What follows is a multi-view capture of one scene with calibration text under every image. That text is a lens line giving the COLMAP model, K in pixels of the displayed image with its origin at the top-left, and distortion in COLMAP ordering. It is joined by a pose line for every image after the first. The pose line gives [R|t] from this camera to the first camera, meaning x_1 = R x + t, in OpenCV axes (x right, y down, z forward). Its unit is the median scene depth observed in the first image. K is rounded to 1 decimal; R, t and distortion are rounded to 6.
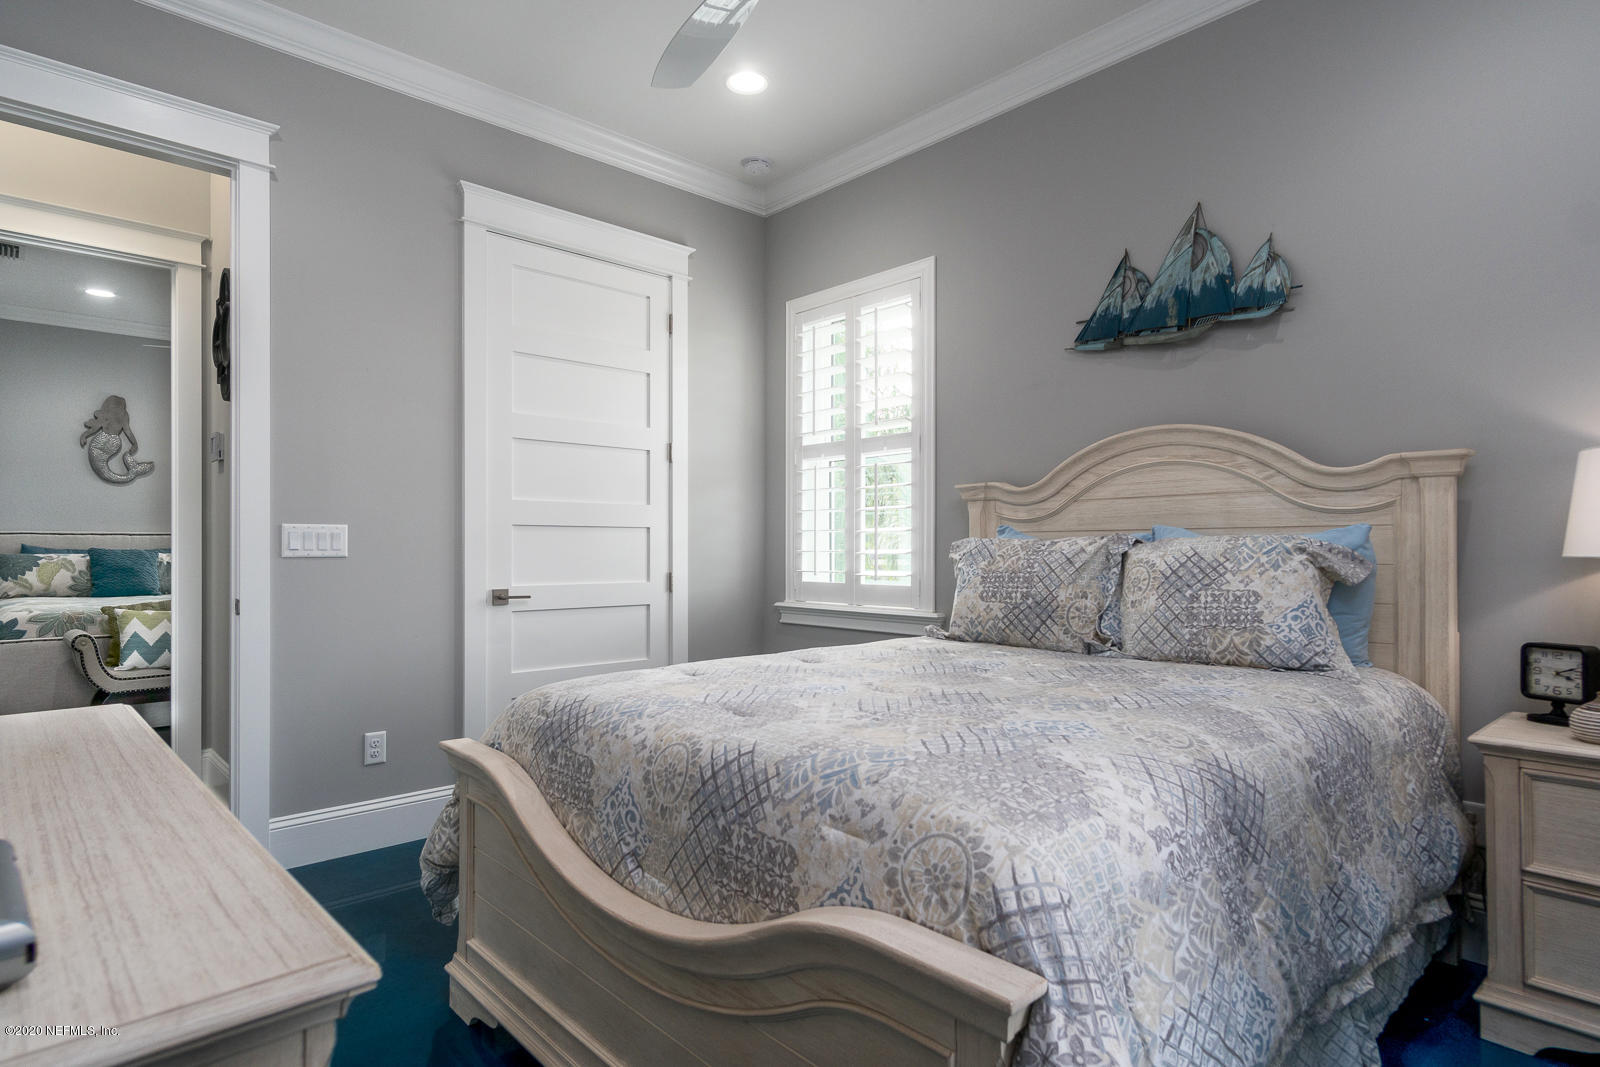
lens RADIAL K [[854.5, 0, 797.0], [0, 854.5, 543.3], [0, 0, 1]] dist [0.000371, 0.004164]
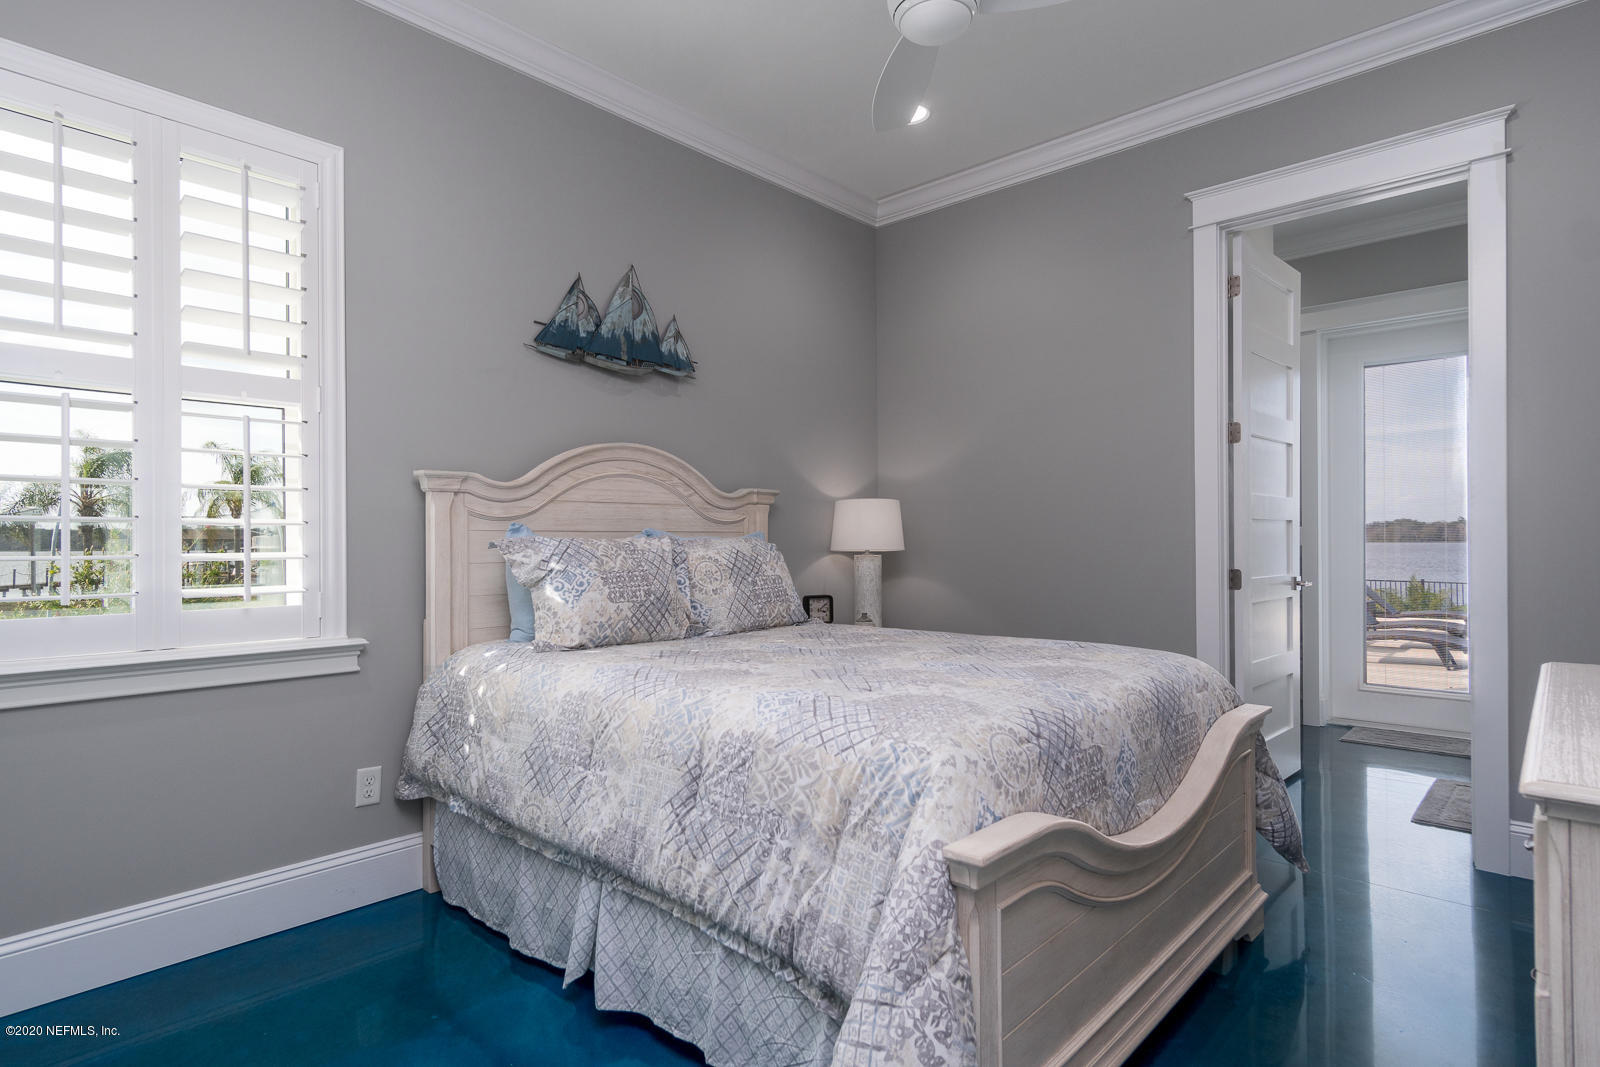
lens RADIAL K [[854.5, 0, 788.4], [0, 854.5, 527.7], [0, 0, 1]] dist [0.000371, 0.004164]
pose [[-0.077109, 0.018365, 0.996854, -1.219804], [-0.002063, 0.999825, -0.018579, 0.000097], [-0.997021, -0.003489, -0.077057, 1.393864]]
